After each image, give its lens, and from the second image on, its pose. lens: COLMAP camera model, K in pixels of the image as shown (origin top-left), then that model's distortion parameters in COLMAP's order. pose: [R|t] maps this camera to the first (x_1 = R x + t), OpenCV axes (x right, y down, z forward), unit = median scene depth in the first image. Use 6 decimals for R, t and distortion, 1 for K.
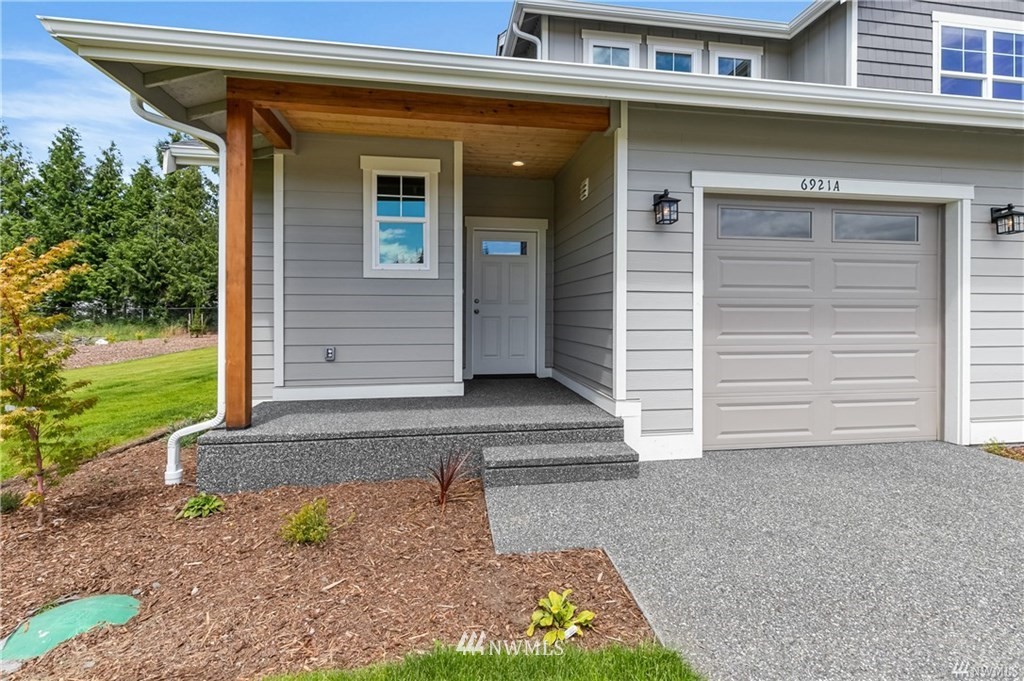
lens RADIAL K [[466.6, 0, 508.5], [0, 466.6, 311.2], [0, 0, 1]] dist [0.002815, 0.000081]
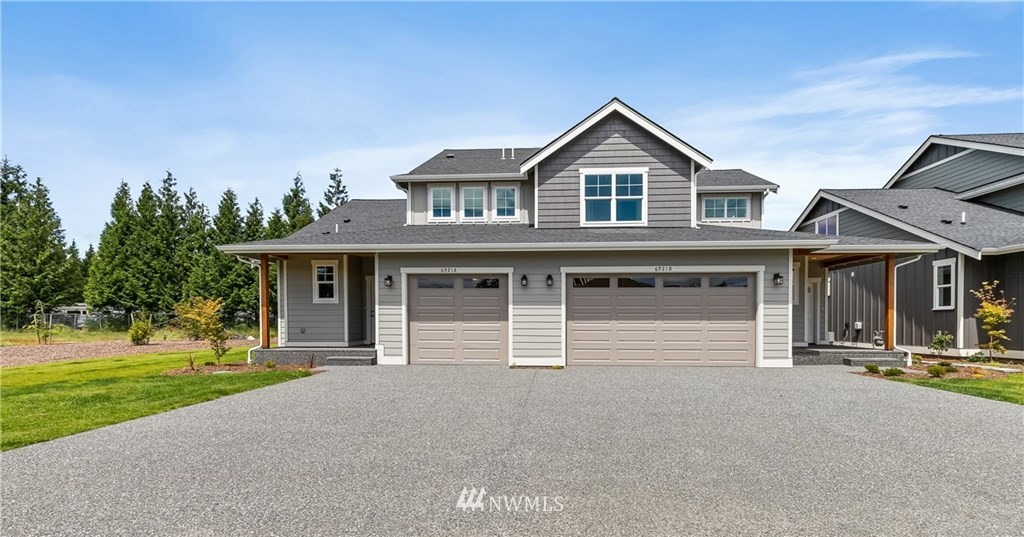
lens RADIAL K [[455.5, 0, 506.0], [0, 455.5, 334.7], [0, 0, 1]] dist [0.004717, -0.000224]
pose [[0.975799, 0.006561, -0.218570, 0.211327], [0.001197, 0.999374, 0.035346, 0.002870], [0.218665, -0.034752, 0.975181, -0.212230]]
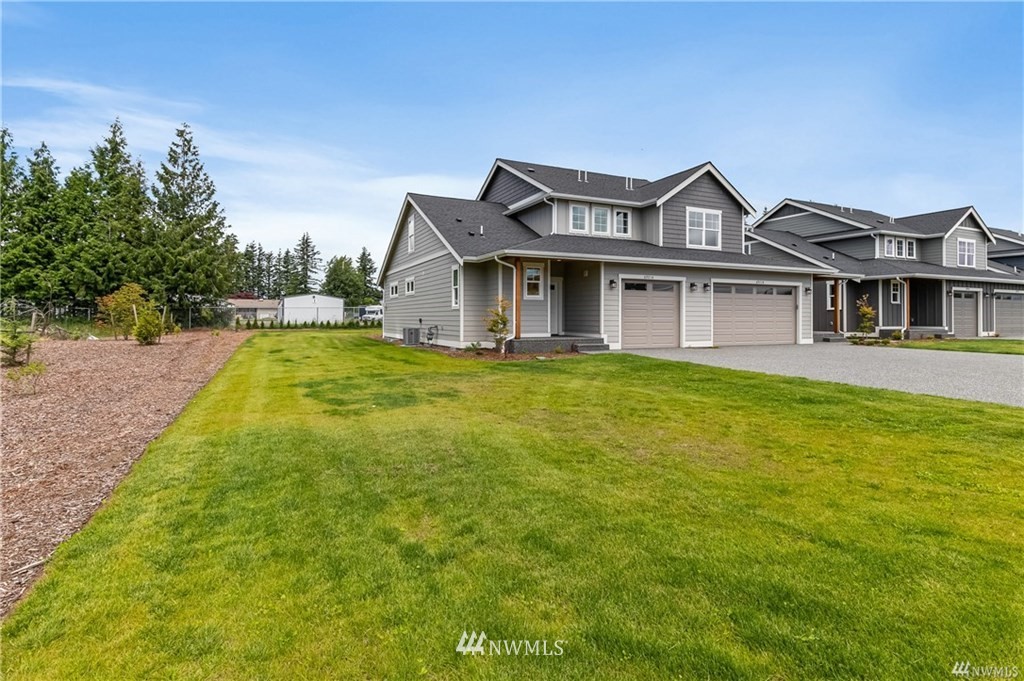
lens RADIAL K [[504.7, 0, 495.7], [0, 504.7, 319.3], [0, 0, 1]] dist [0.005323, -0.000577]
pose [[0.965184, 0.000755, 0.261569, -0.208258], [-0.003654, 0.999937, 0.010599, 0.003823], [-0.261545, -0.011185, 0.965127, -0.342095]]
